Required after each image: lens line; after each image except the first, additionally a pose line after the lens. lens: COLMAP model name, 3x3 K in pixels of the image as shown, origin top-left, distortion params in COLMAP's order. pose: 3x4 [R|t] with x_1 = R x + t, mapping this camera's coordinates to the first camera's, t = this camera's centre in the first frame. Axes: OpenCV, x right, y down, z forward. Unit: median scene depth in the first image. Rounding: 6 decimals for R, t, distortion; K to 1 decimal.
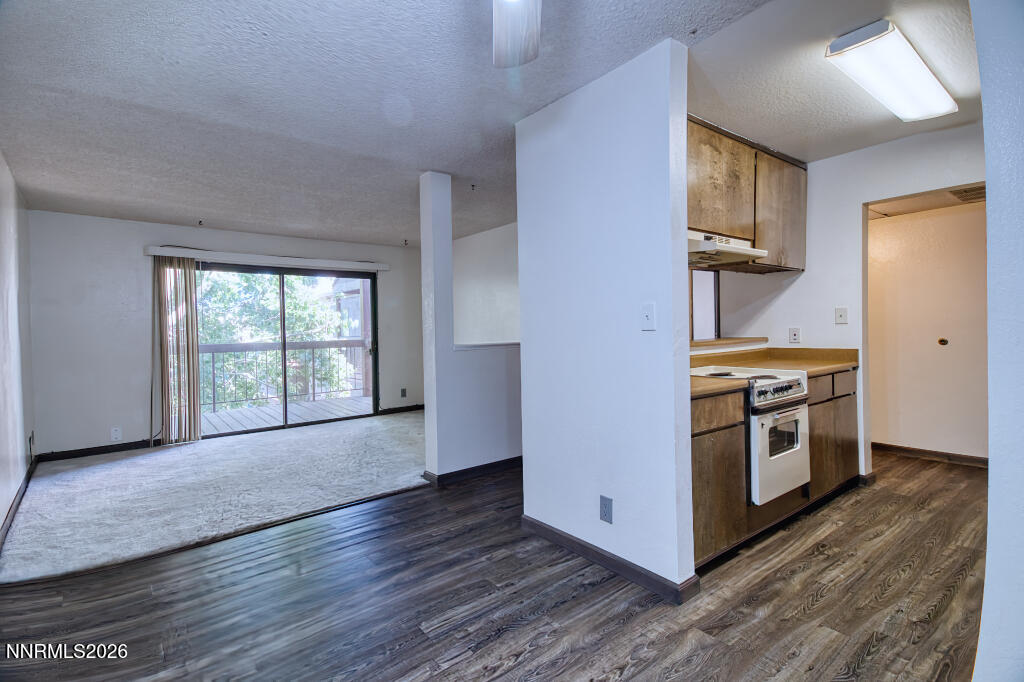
lens RADIAL K [[480.9, 0, 513.0], [0, 480.9, 331.9], [0, 0, 1]] dist [0.046898, -0.000649]
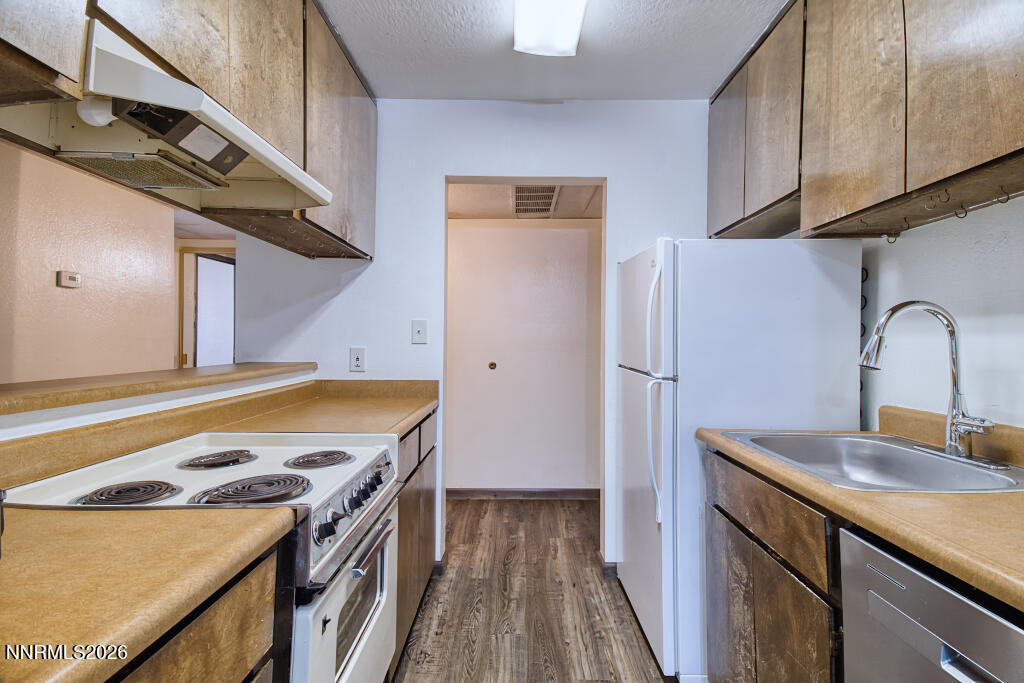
lens RADIAL K [[492.2, 0, 516.3], [0, 492.2, 338.1], [0, 0, 1]] dist [0.051195, 0.000262]
pose [[0.624606, 0.030416, 0.780348, 0.221278], [-0.013653, 0.999514, -0.028031, -0.006732], [-0.780821, 0.006854, 0.624717, 0.477375]]
